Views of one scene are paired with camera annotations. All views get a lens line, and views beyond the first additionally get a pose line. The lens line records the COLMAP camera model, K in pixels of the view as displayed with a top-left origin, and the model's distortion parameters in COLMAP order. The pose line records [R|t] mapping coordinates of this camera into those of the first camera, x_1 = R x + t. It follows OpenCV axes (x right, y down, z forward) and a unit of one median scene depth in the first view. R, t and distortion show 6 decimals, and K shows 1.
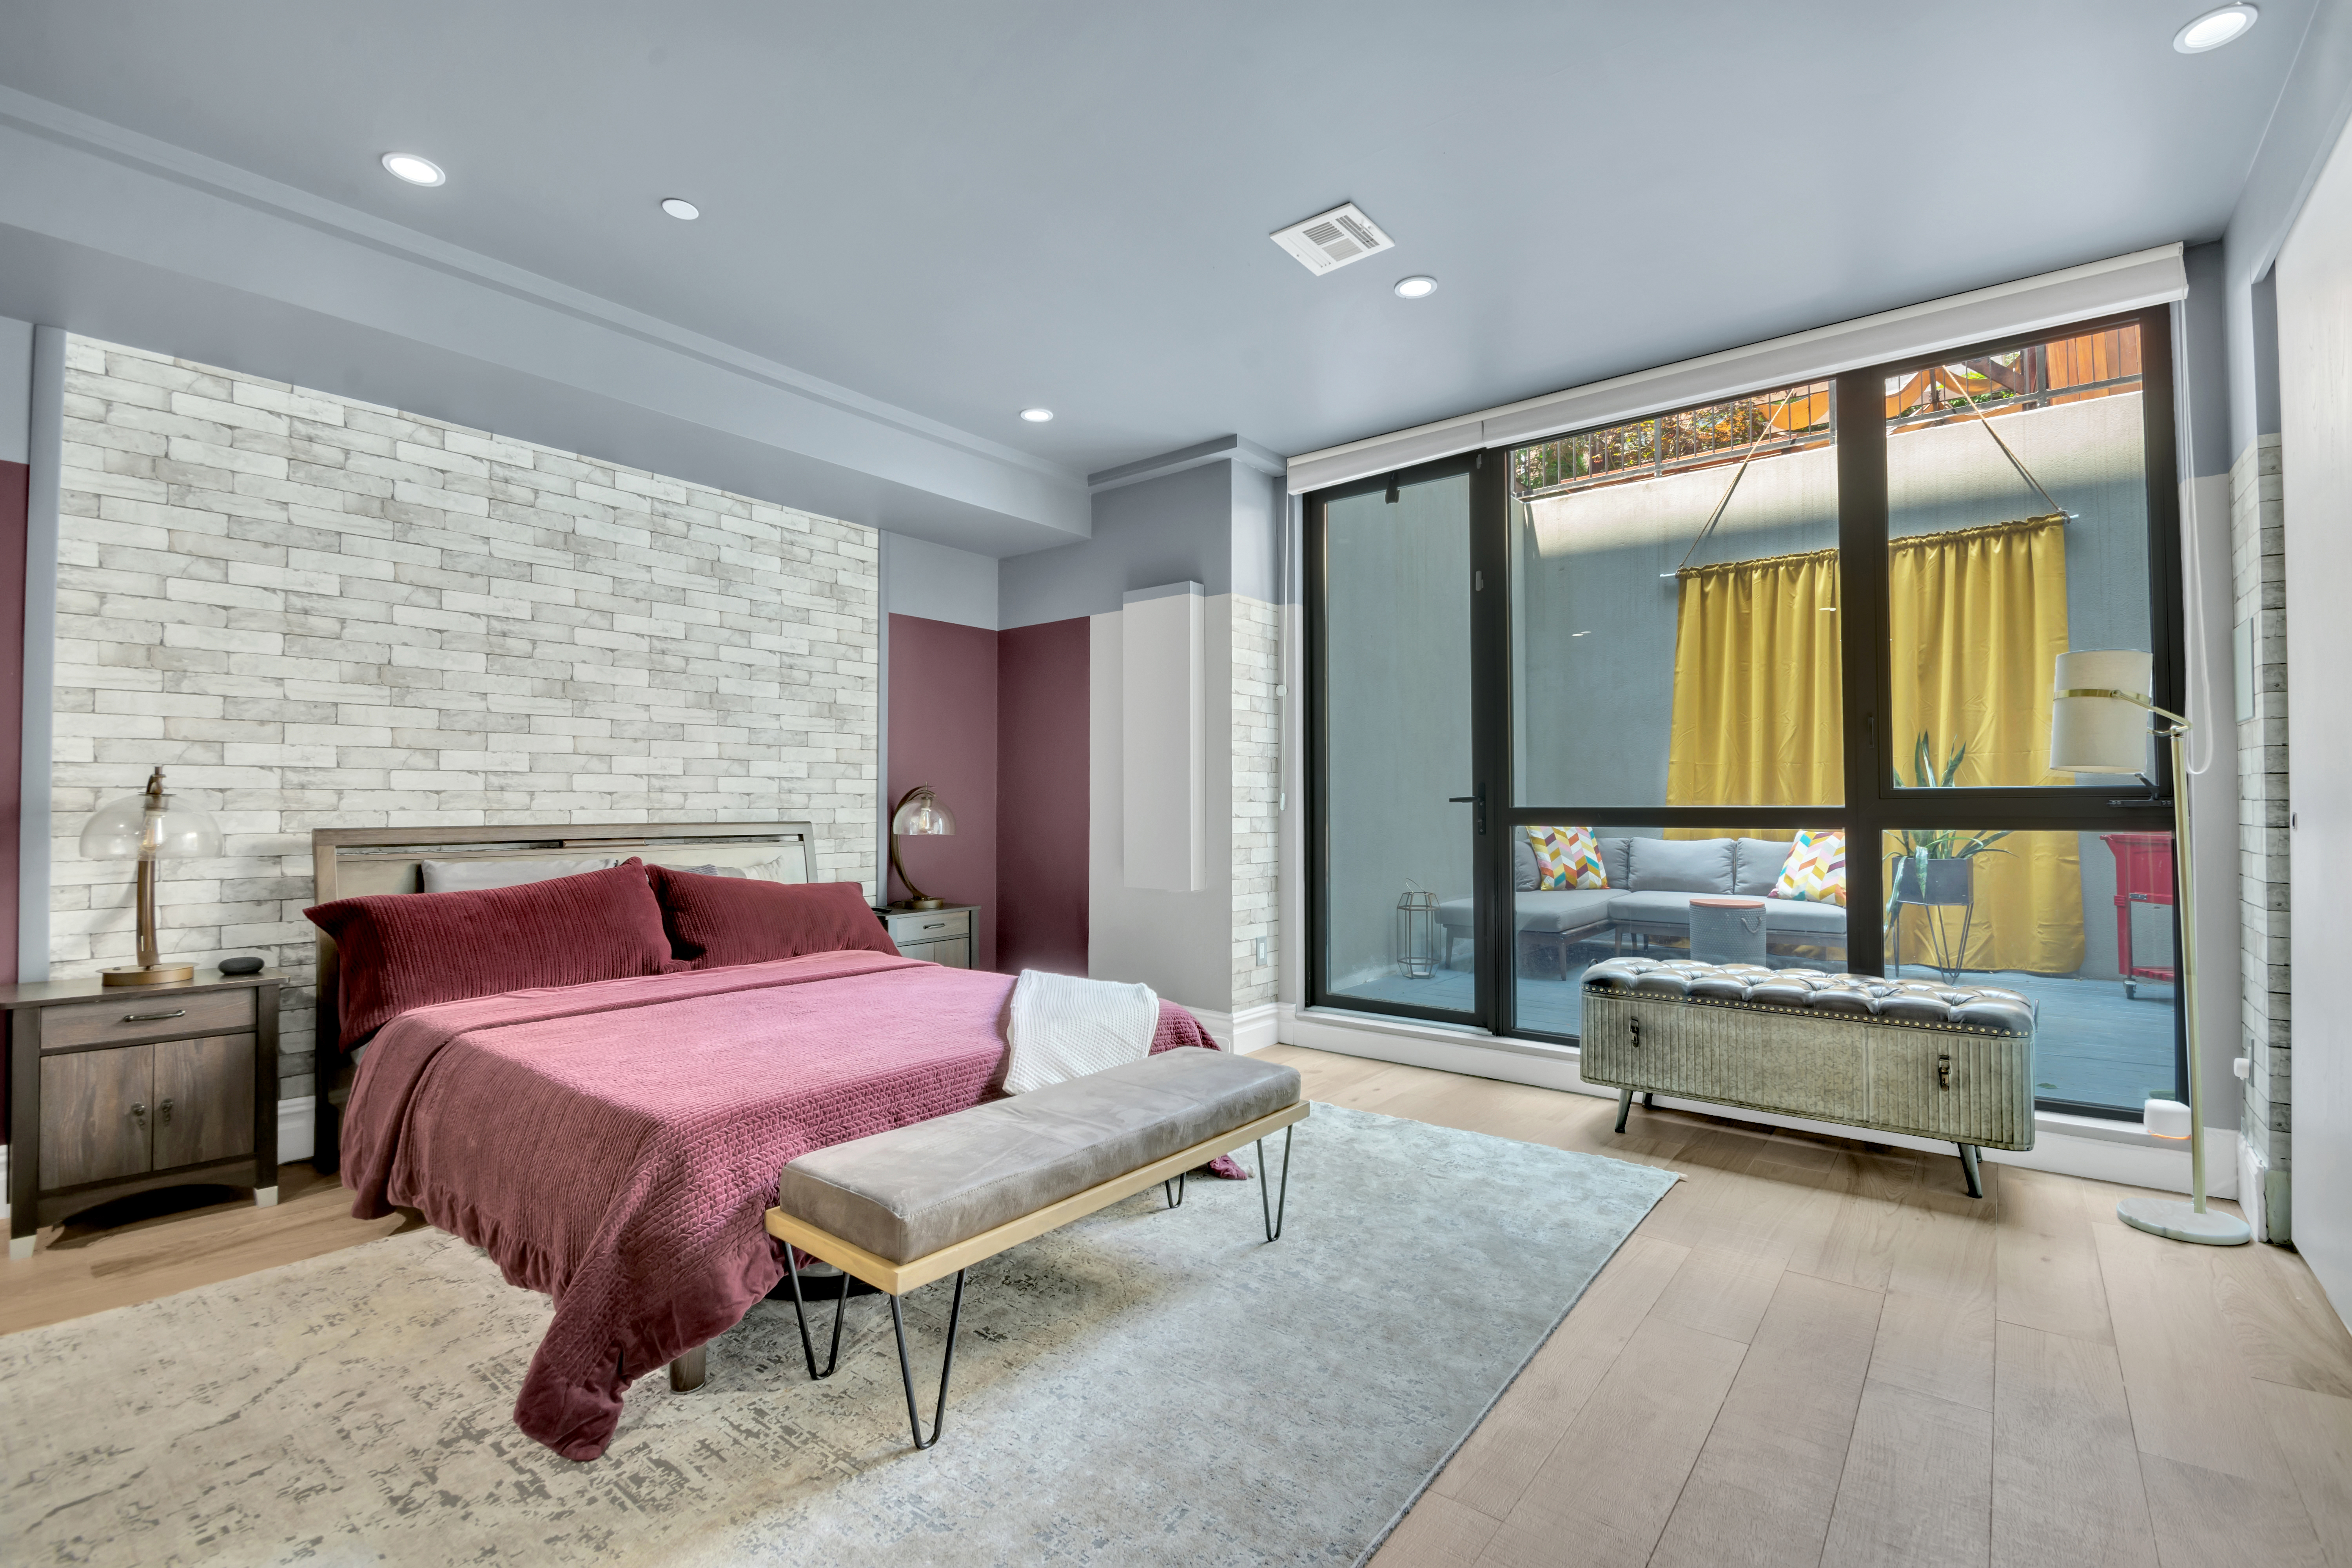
lens RADIAL K [[1030.3, 0, 1198.0], [0, 1030.3, 788.8], [0, 0, 1]] dist [0.013632, -0.016623]
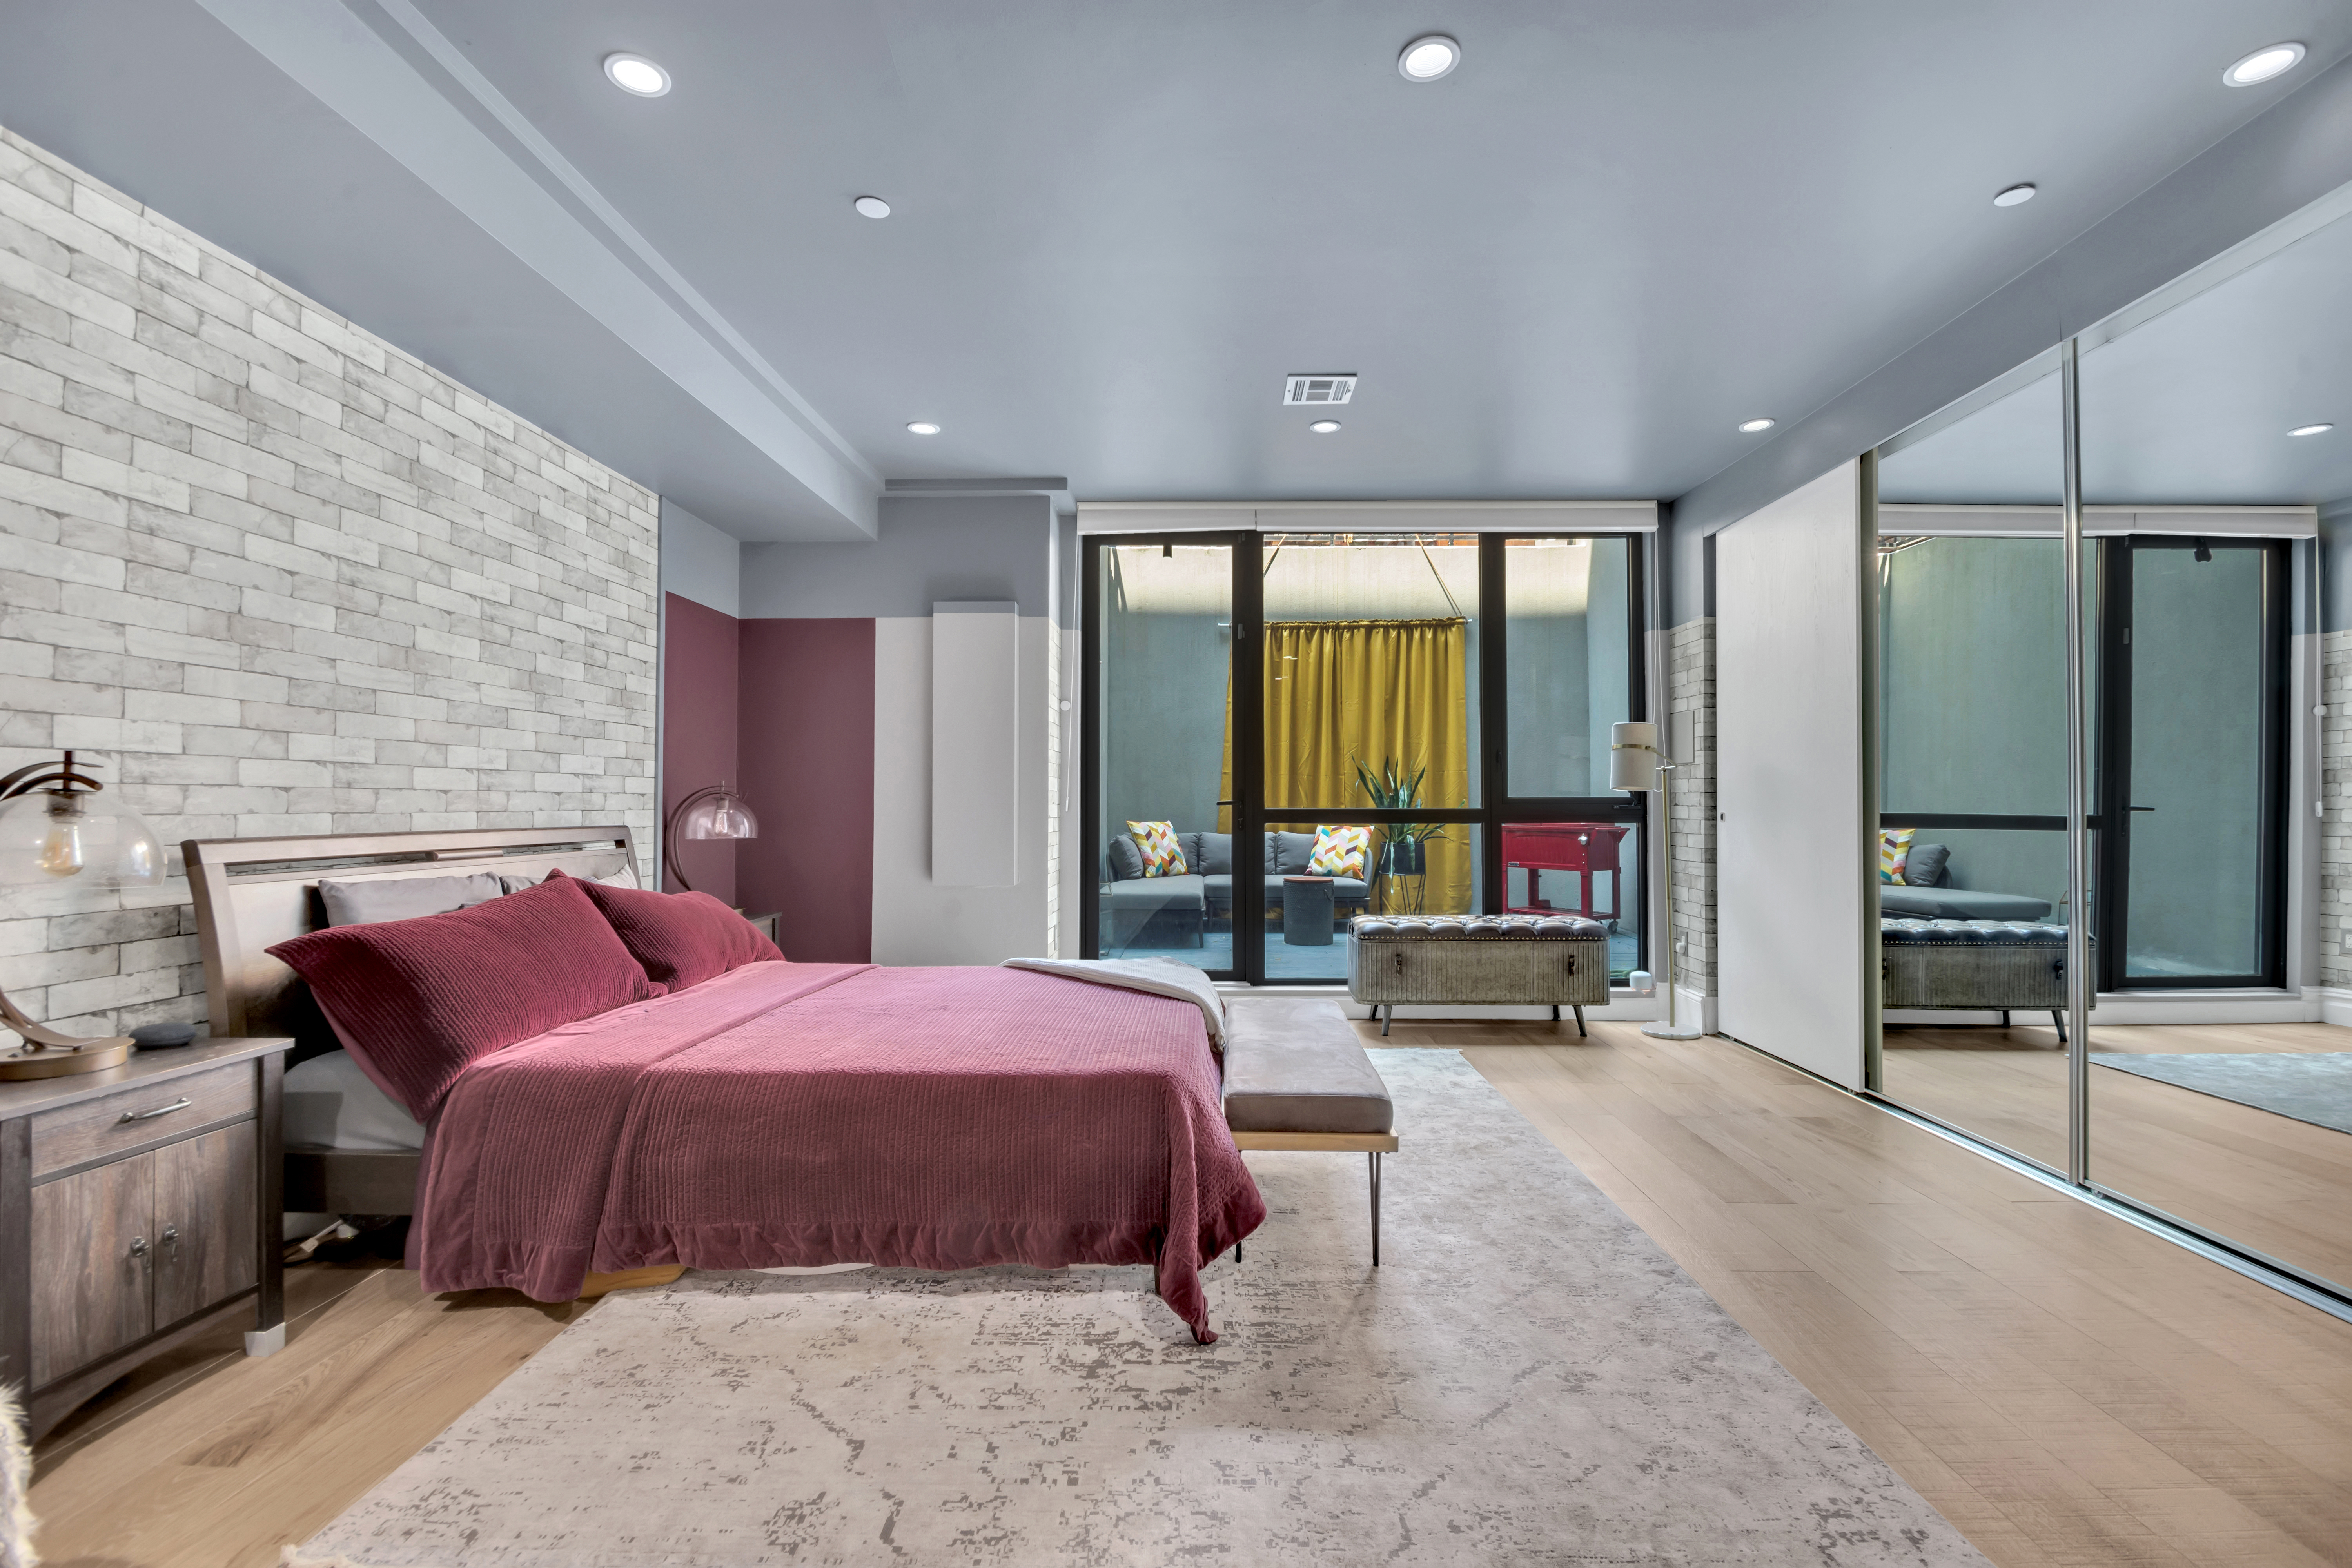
lens RADIAL K [[1030.3, 0, 1198.0], [0, 1030.3, 788.8], [0, 0, 1]] dist [0.013632, -0.016623]
pose [[0.798657, 0.011541, 0.601675, -0.656056], [-0.011607, 0.999926, -0.003773, -0.001923], [-0.601674, -0.003970, 0.798732, 0.013326]]
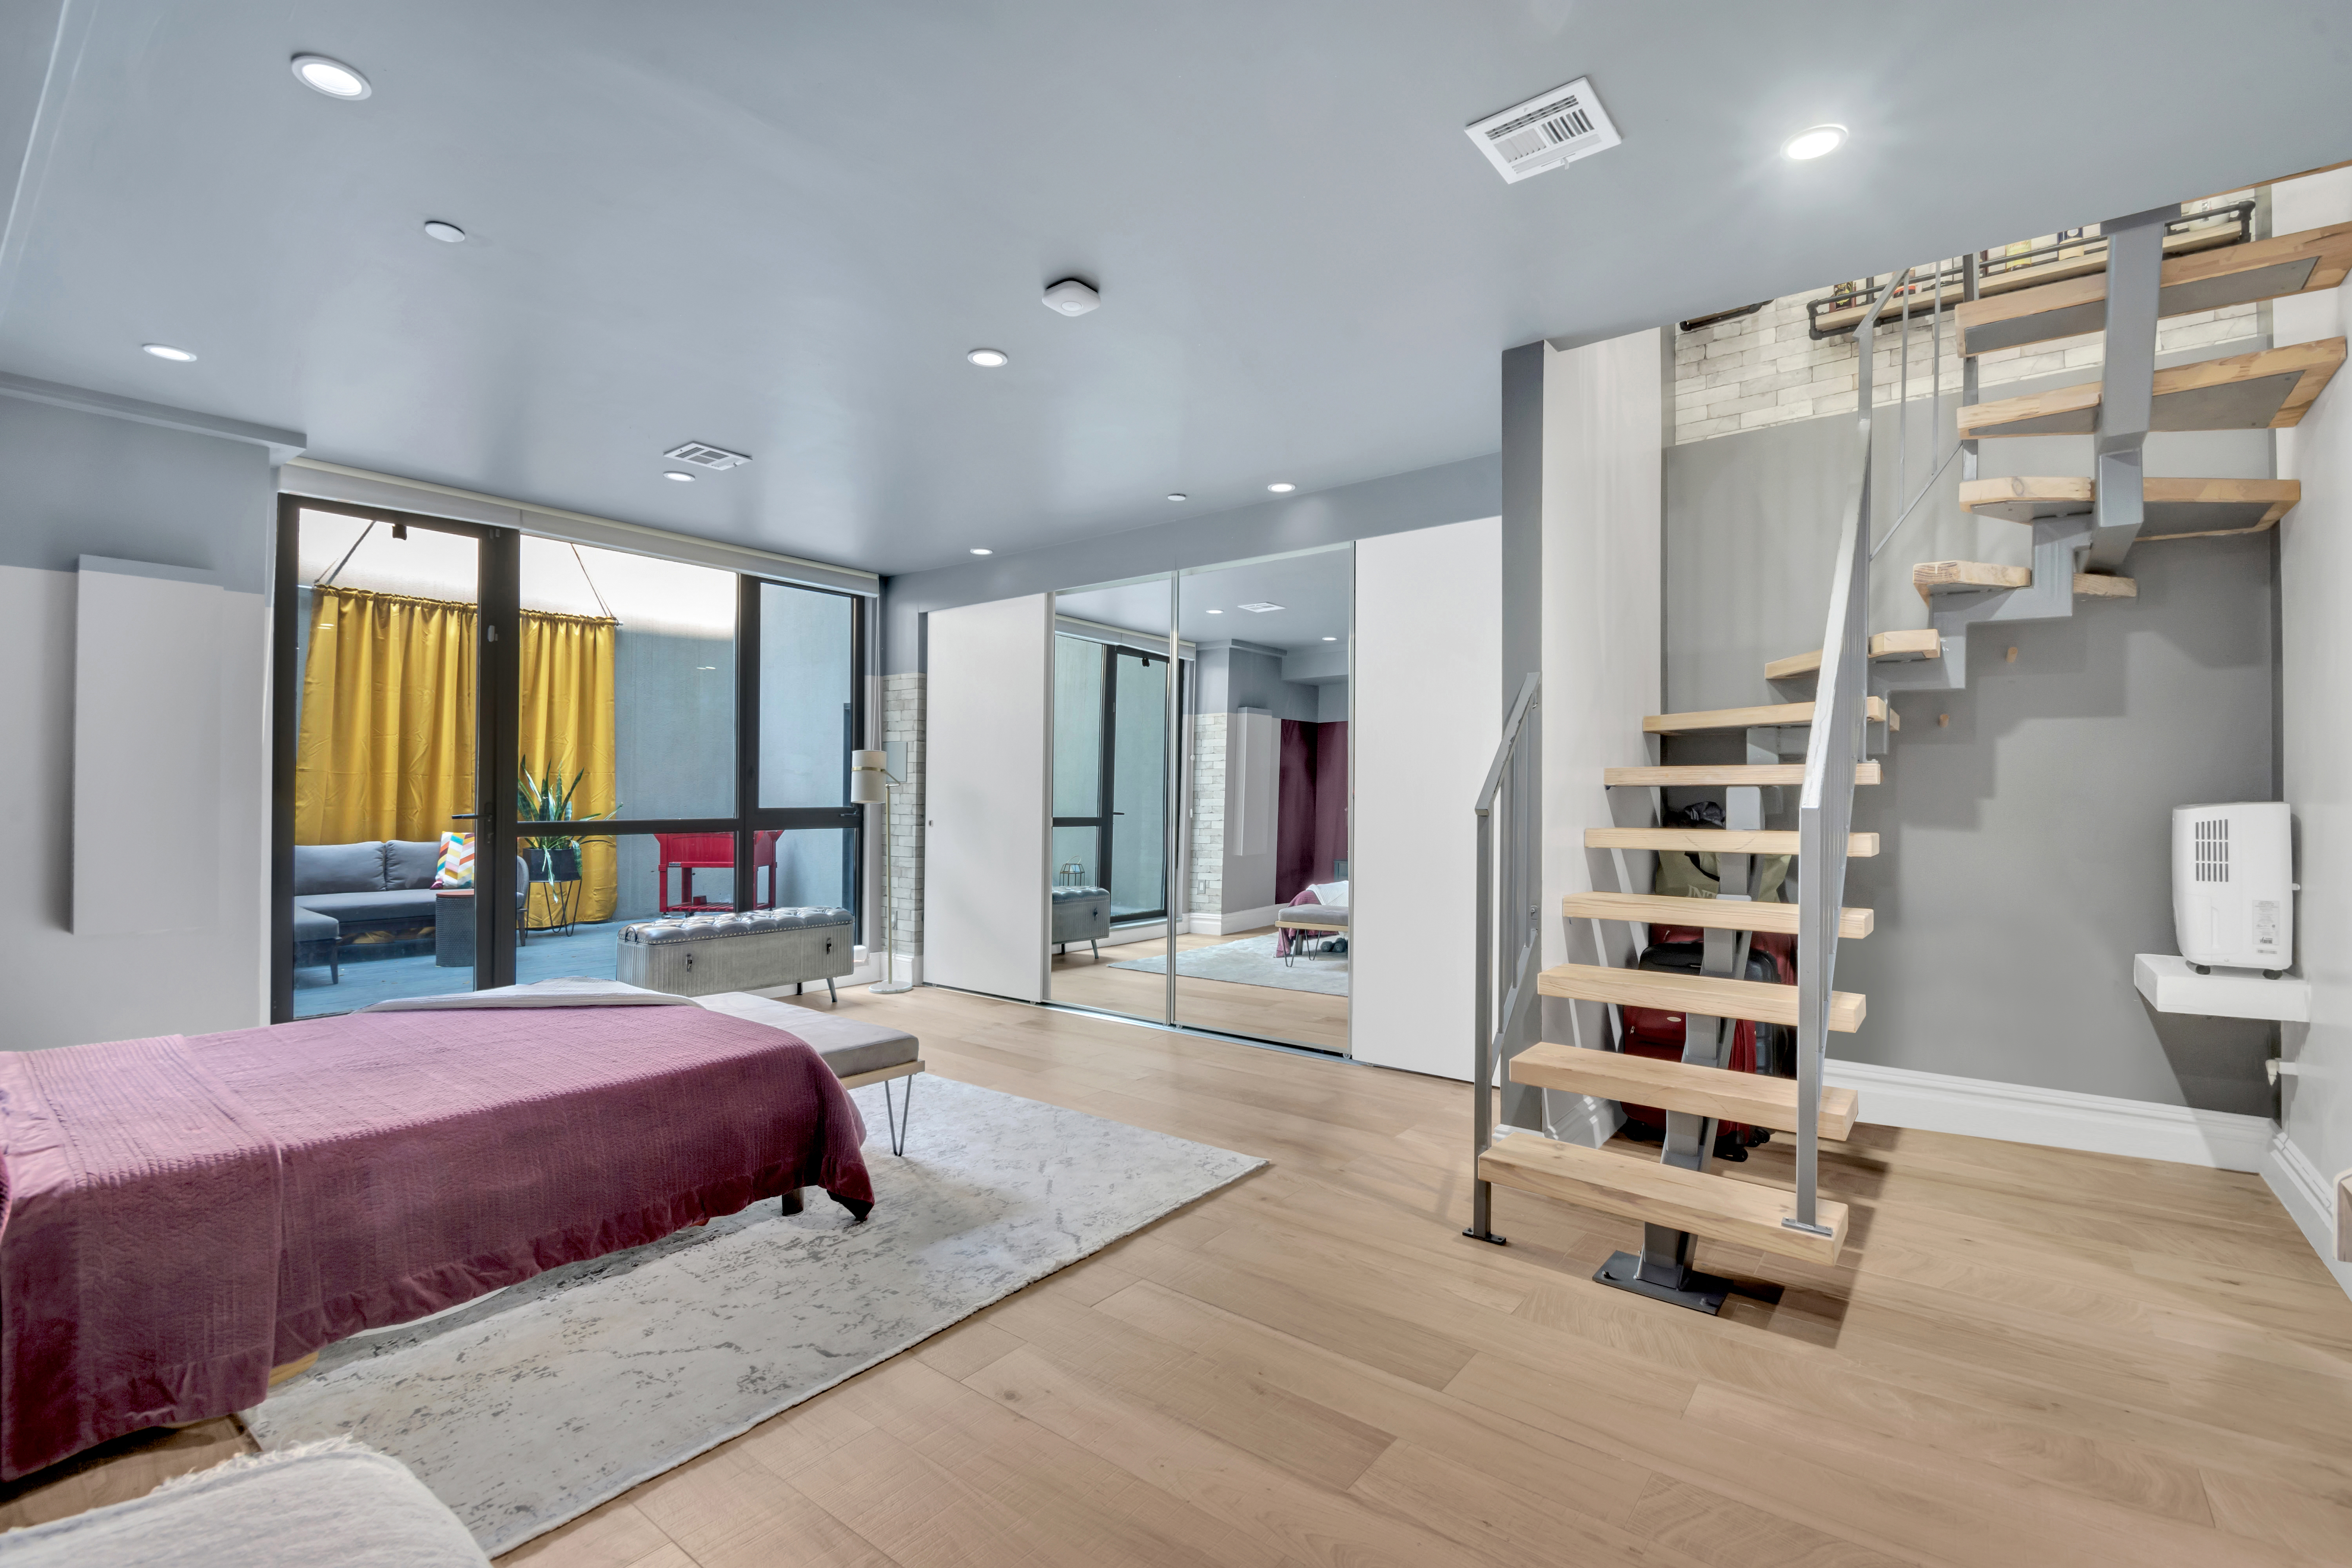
lens RADIAL K [[1030.3, 0, 1198.0], [0, 1030.3, 788.8], [0, 0, 1]] dist [0.013632, -0.016623]
pose [[-0.005784, 0.007660, 0.999954, -1.137604], [-0.021873, 0.999730, -0.007784, -0.035968], [-0.999744, -0.021917, -0.005615, 0.225028]]
